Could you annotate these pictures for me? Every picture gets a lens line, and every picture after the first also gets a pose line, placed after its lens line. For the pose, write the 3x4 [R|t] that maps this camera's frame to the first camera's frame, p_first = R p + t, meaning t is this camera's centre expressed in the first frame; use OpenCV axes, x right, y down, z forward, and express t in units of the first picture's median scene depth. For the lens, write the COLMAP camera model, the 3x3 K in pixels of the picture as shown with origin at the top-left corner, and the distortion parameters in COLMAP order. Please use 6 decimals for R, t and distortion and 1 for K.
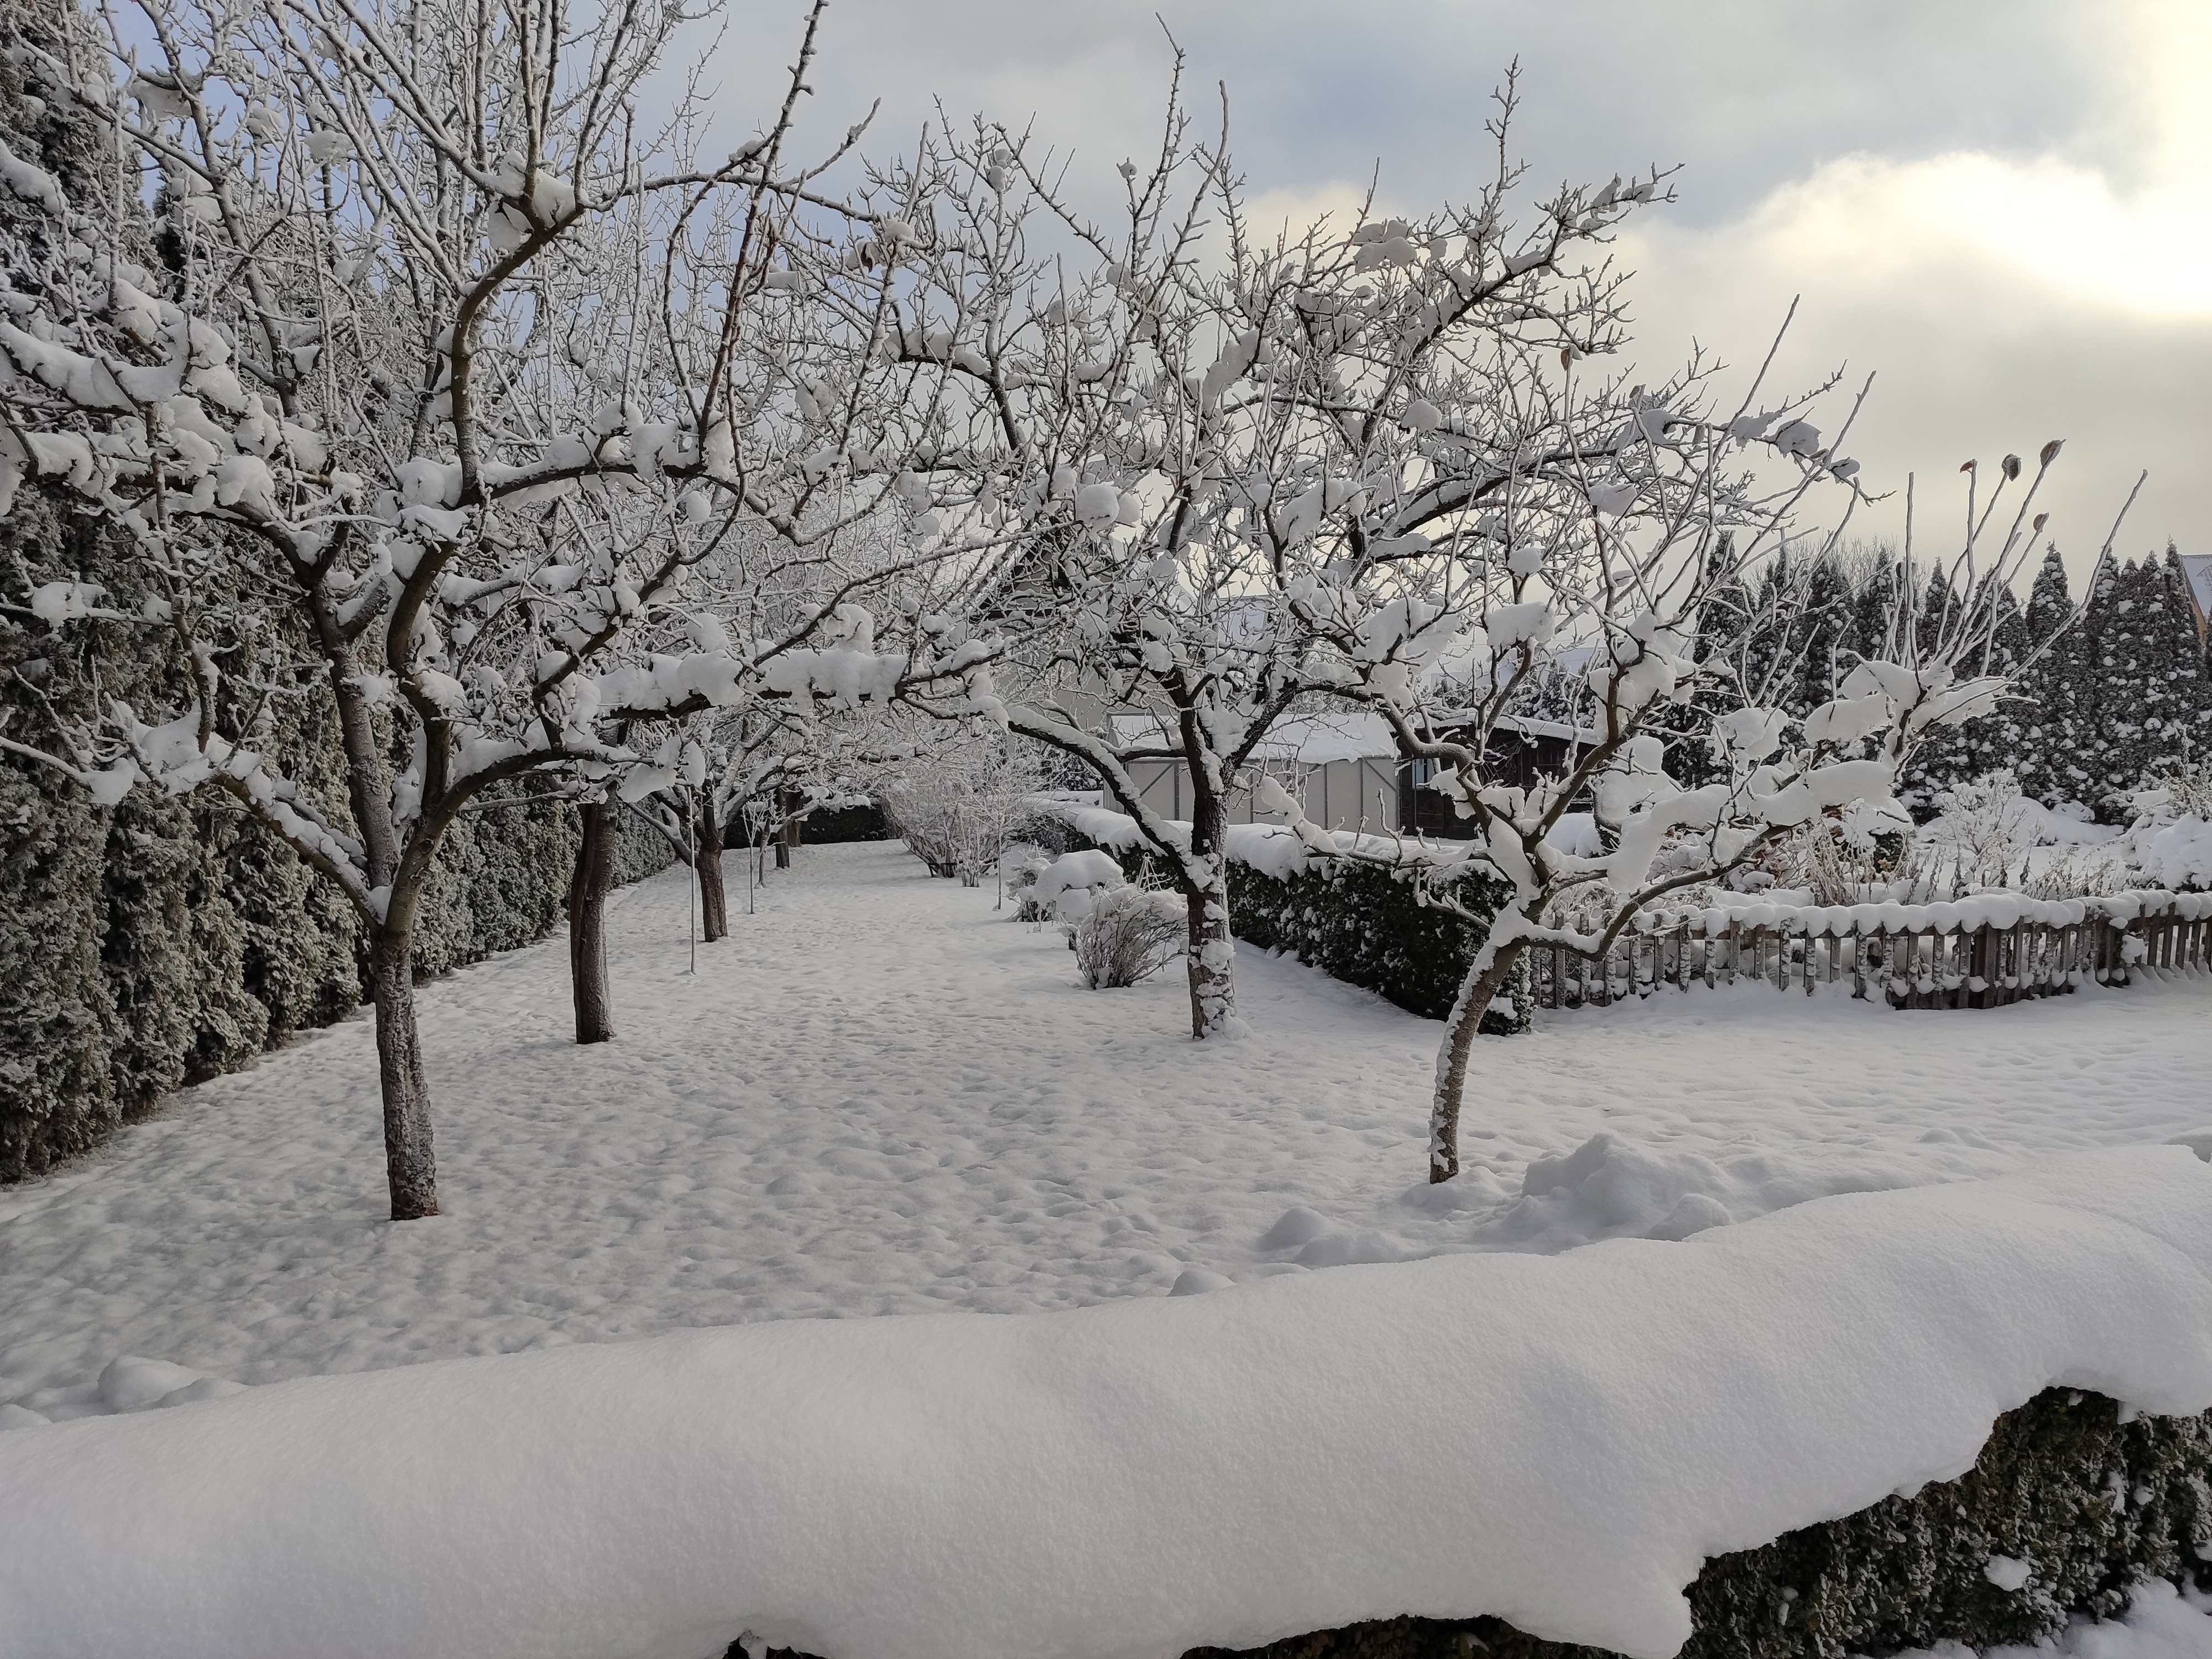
lens RADIAL K [[1559.8, 0, 1094.9], [0, 1559.8, 824.6], [0, 0, 1]] dist [0.036167, -0.030787]
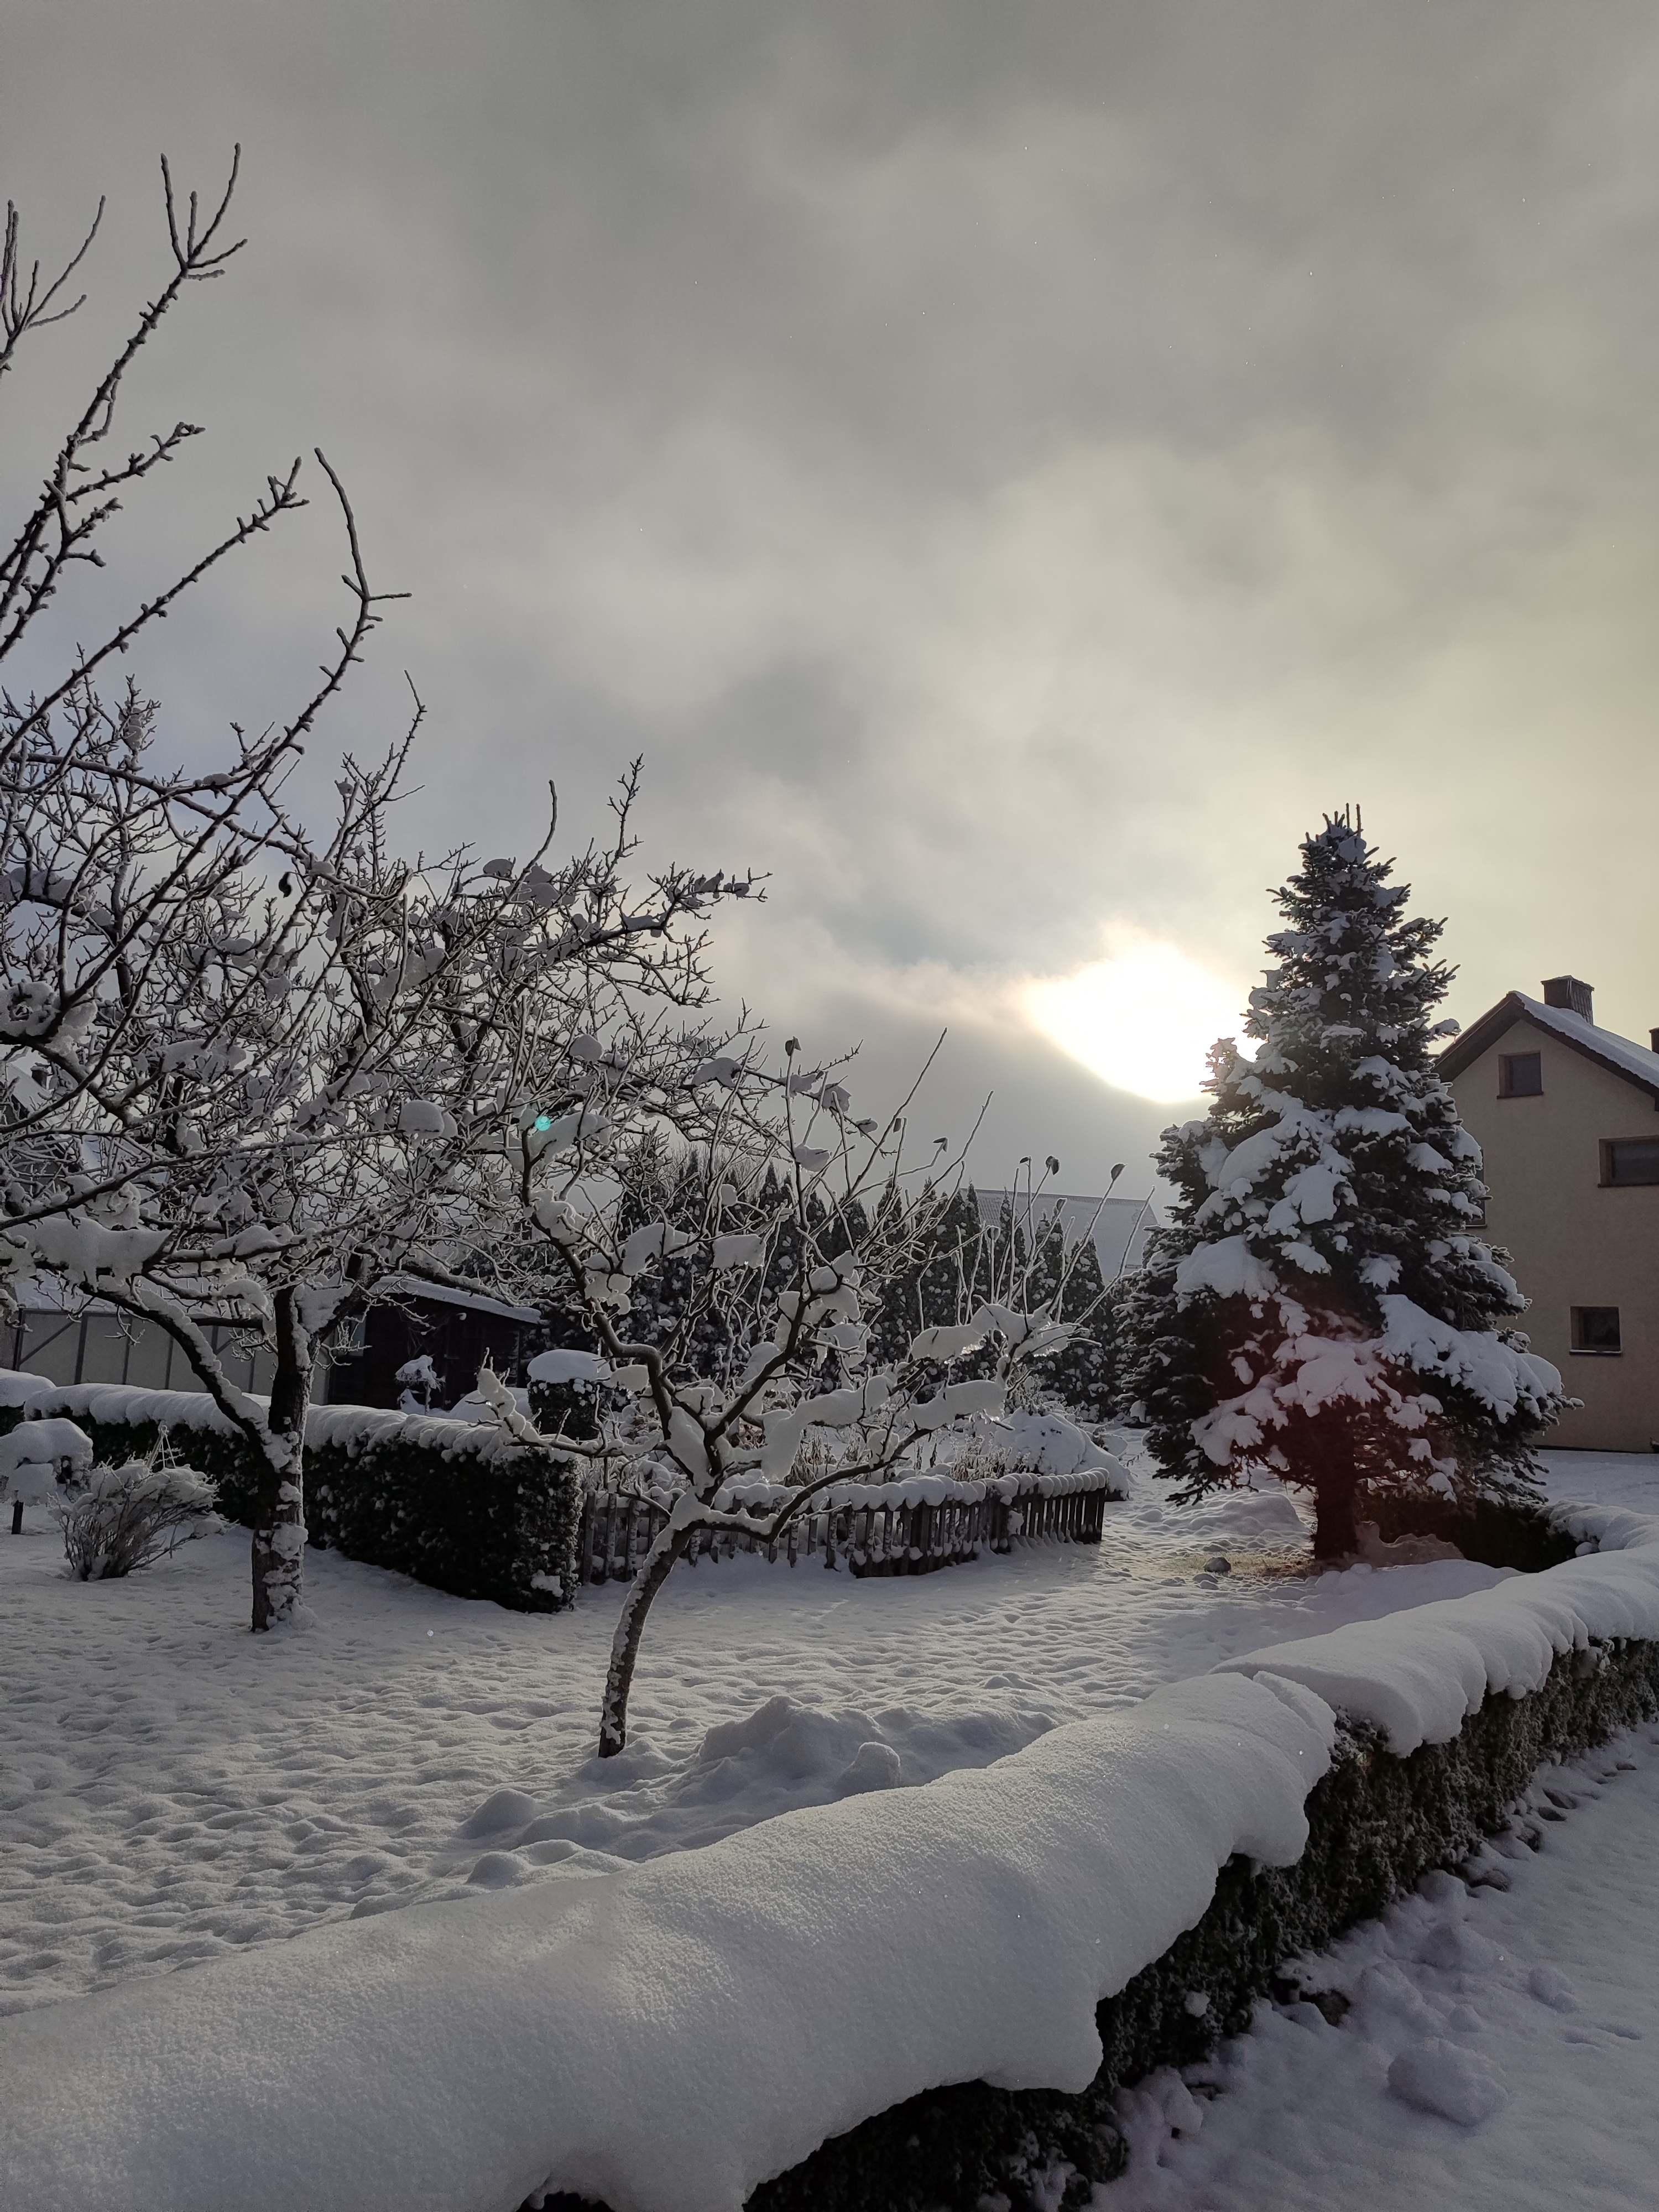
lens RADIAL K [[1559.8, 0, 829.5], [0, 1559.8, 1099.3], [0, 0, 1]] dist [0.036167, -0.030787]
pose [[0.863318, 0.124329, 0.489106, -0.141751], [-0.032376, 0.980827, -0.192174, -0.008028], [-0.503621, 0.150072, 0.850791, -0.038936]]
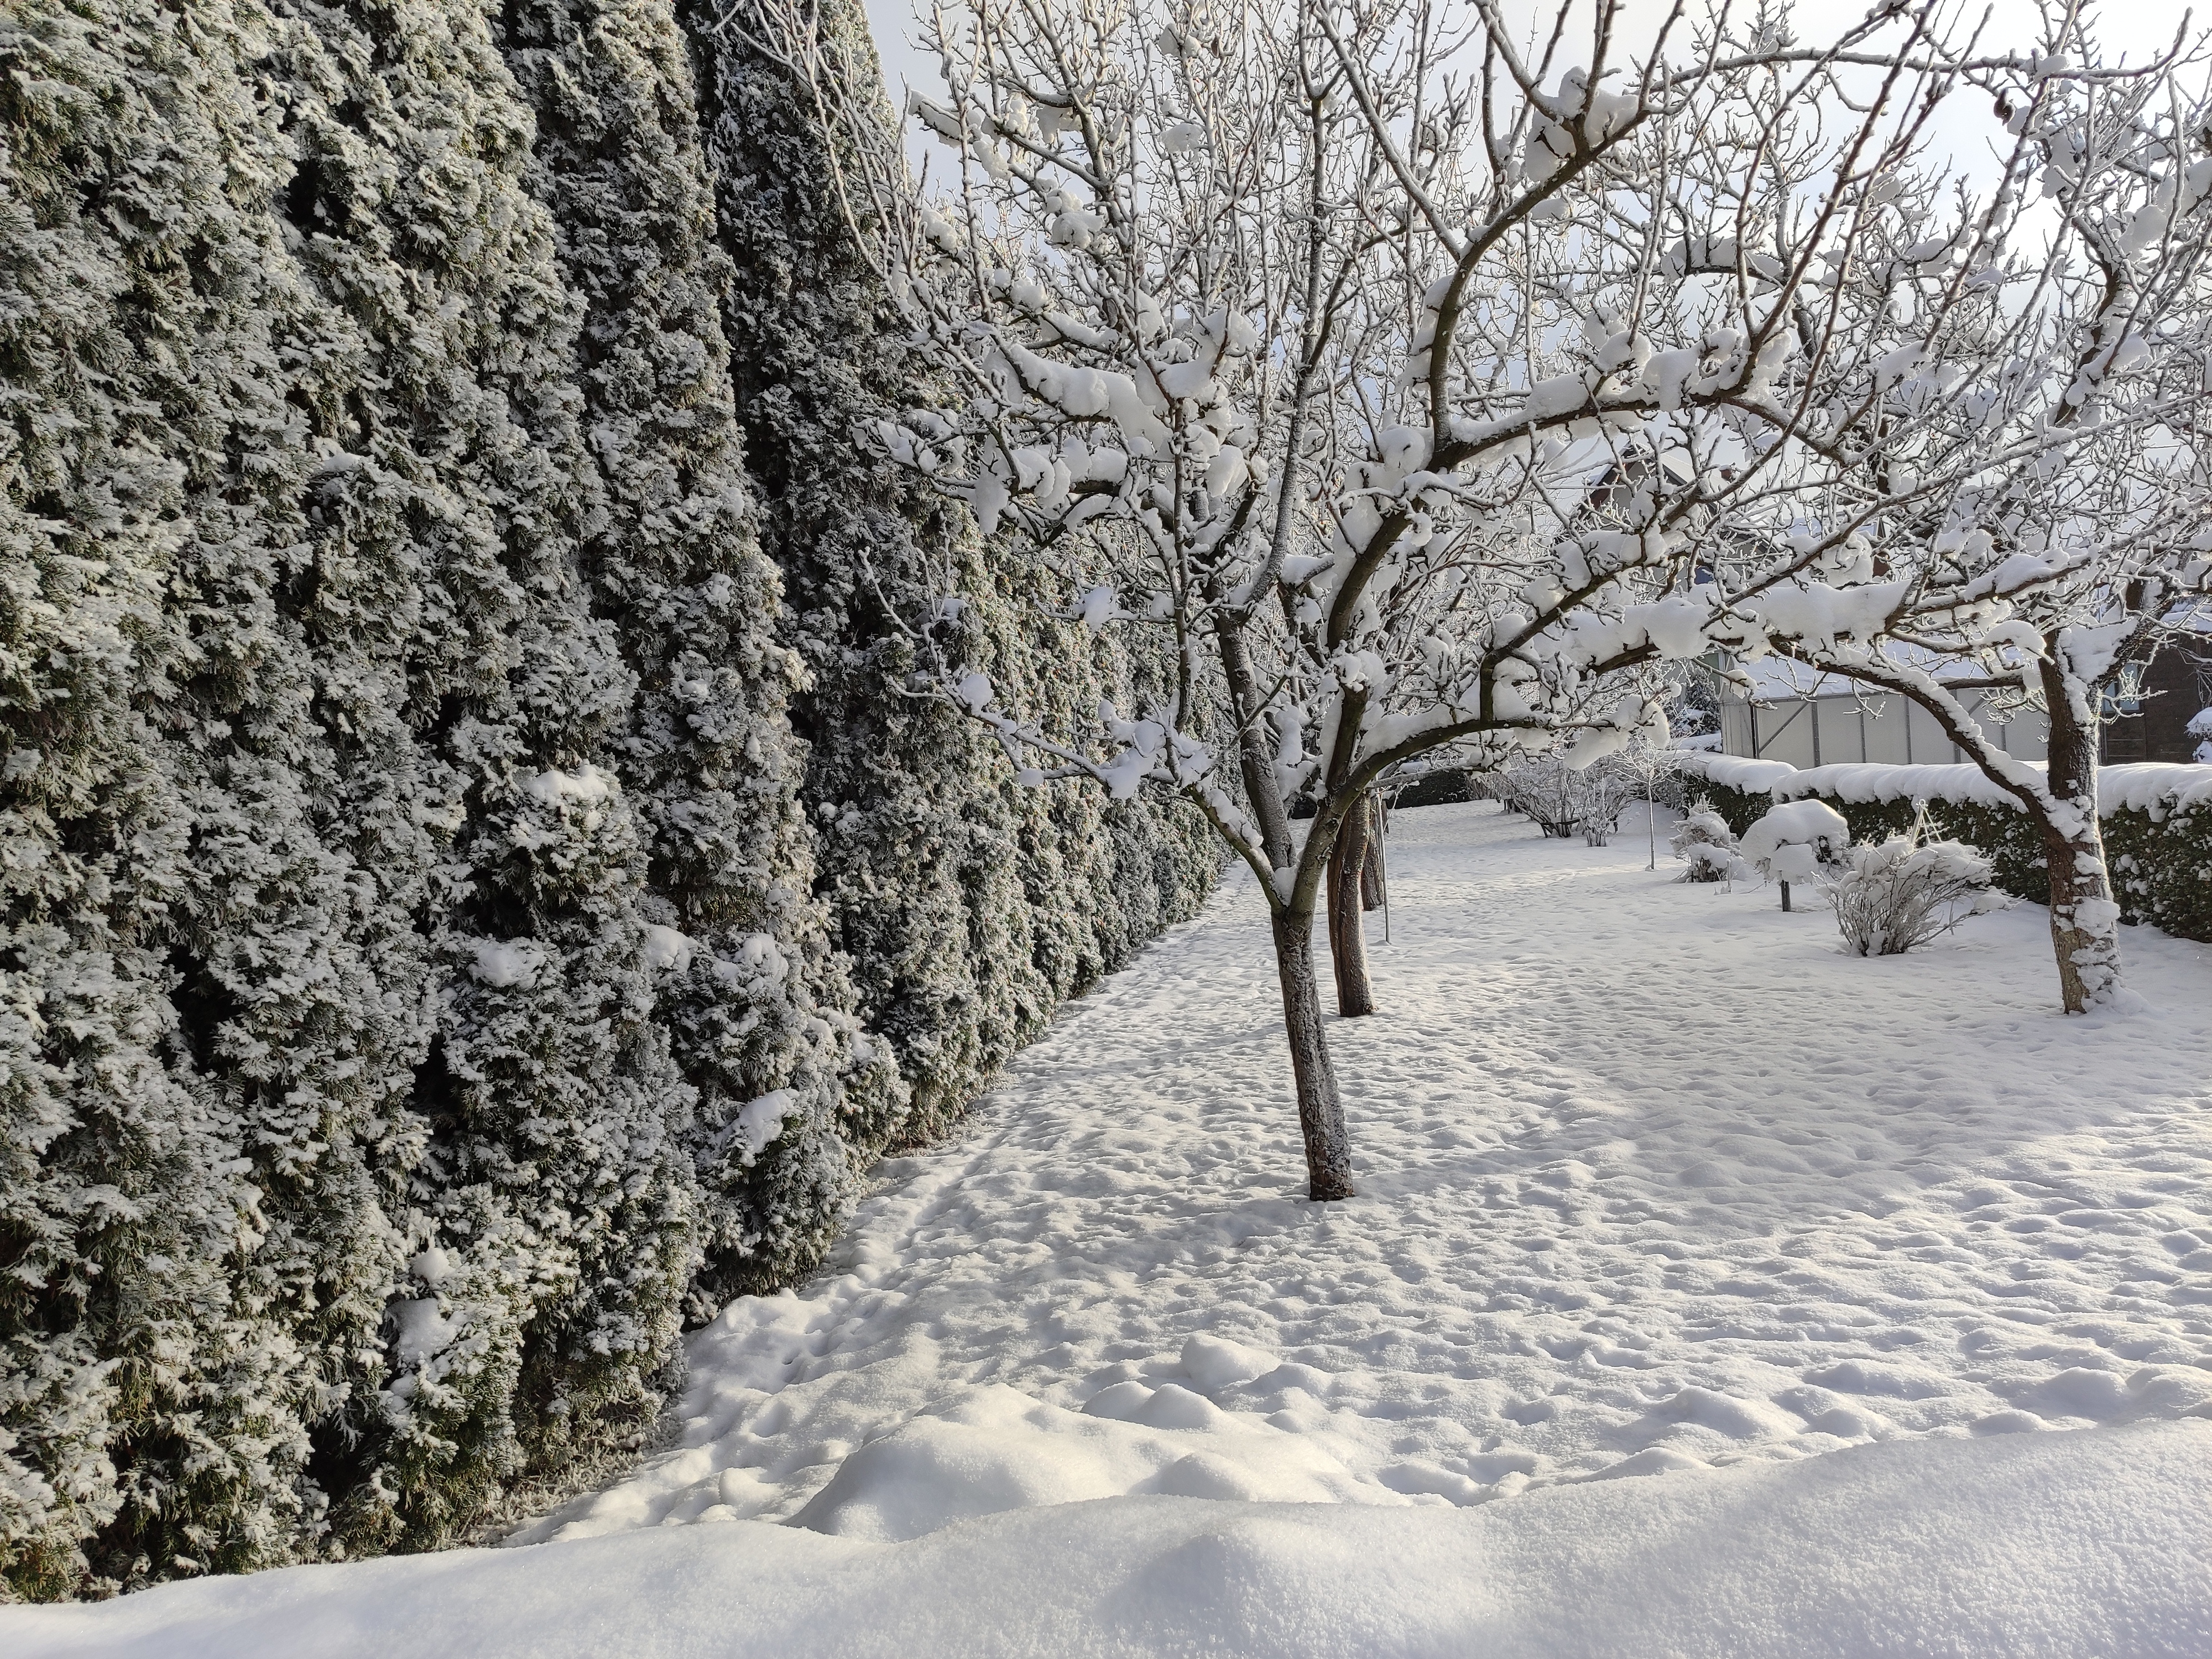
lens RADIAL K [[1559.8, 0, 1094.9], [0, 1559.8, 824.6], [0, 0, 1]] dist [0.036167, -0.030787]
pose [[0.940764, -0.042666, -0.336367, -0.143090], [0.050166, 0.998648, 0.013635, -0.004844], [0.335330, -0.029701, 0.941632, 0.011387]]
